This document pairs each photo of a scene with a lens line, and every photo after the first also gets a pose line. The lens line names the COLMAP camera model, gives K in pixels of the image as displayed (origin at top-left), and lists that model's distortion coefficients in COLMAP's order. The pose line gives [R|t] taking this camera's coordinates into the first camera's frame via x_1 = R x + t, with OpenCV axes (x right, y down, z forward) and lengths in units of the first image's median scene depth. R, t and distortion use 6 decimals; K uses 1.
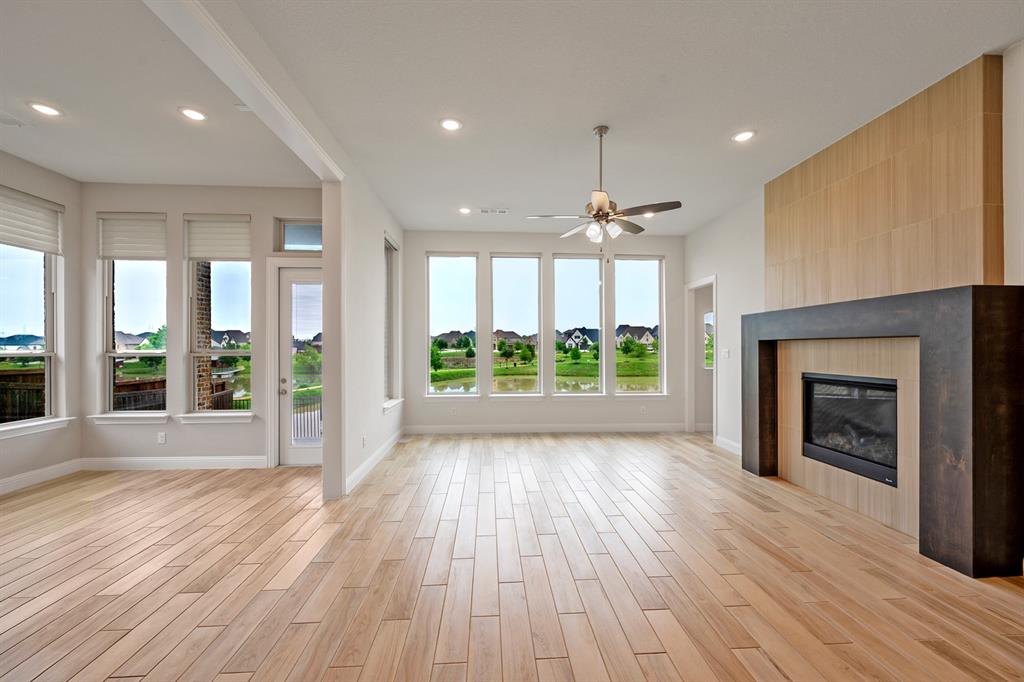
lens RADIAL K [[438.7, 0, 507.5], [0, 438.7, 350.2], [0, 0, 1]] dist [-0.003075, 0.001262]
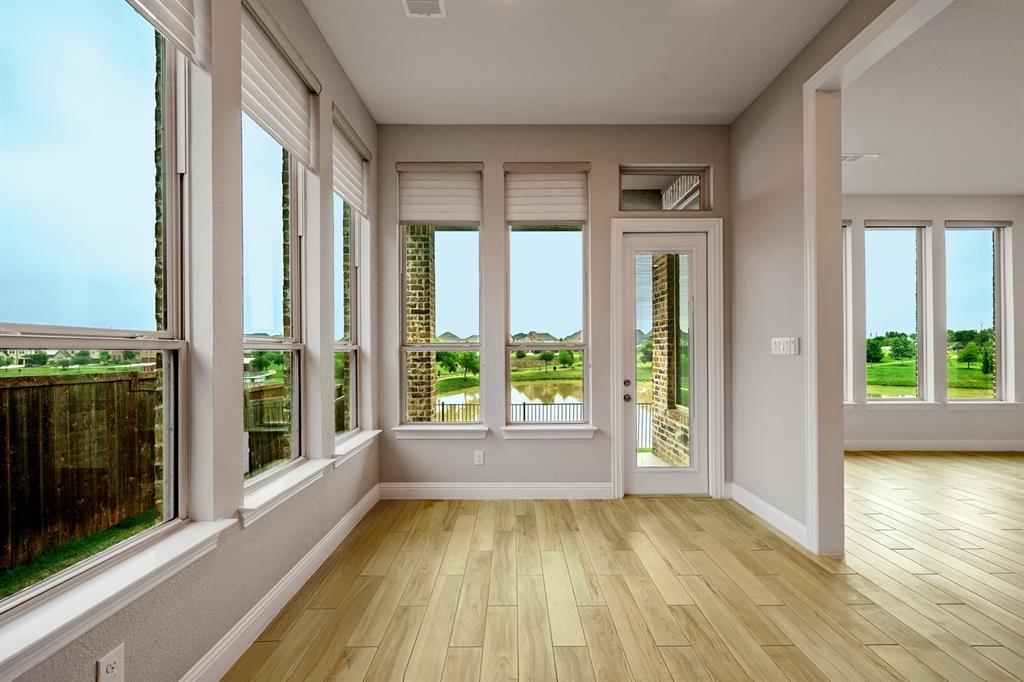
lens RADIAL K [[464.5, 0, 512.5], [0, 464.5, 351.9], [0, 0, 1]] dist [-0.000331, 0.000782]
pose [[0.998681, -0.002107, -0.051302, -0.678077], [0.001958, 0.999994, -0.002942, 0.018611], [0.051308, 0.002838, 0.998679, 0.193948]]
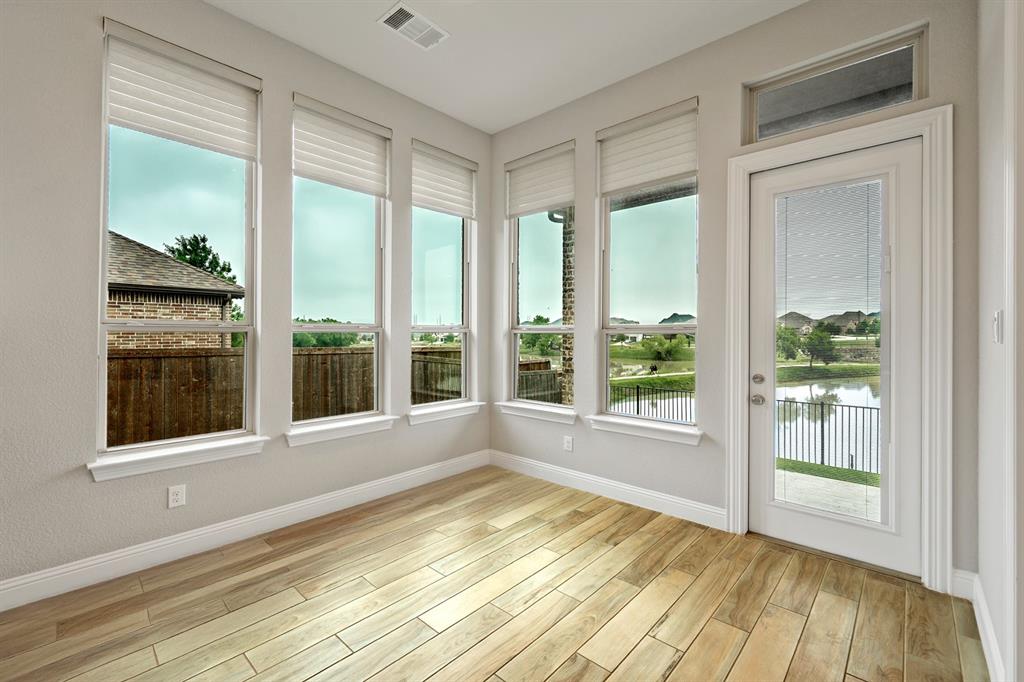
lens RADIAL K [[438.7, 0, 449.7], [0, 438.7, 333.7], [0, 0, 1]] dist [-0.003075, 0.001262]
pose [[0.651072, 0.001927, -0.759014, -0.351846], [-0.006244, 0.999977, -0.002818, 0.017658], [0.758990, 0.006574, 0.651069, 0.357896]]
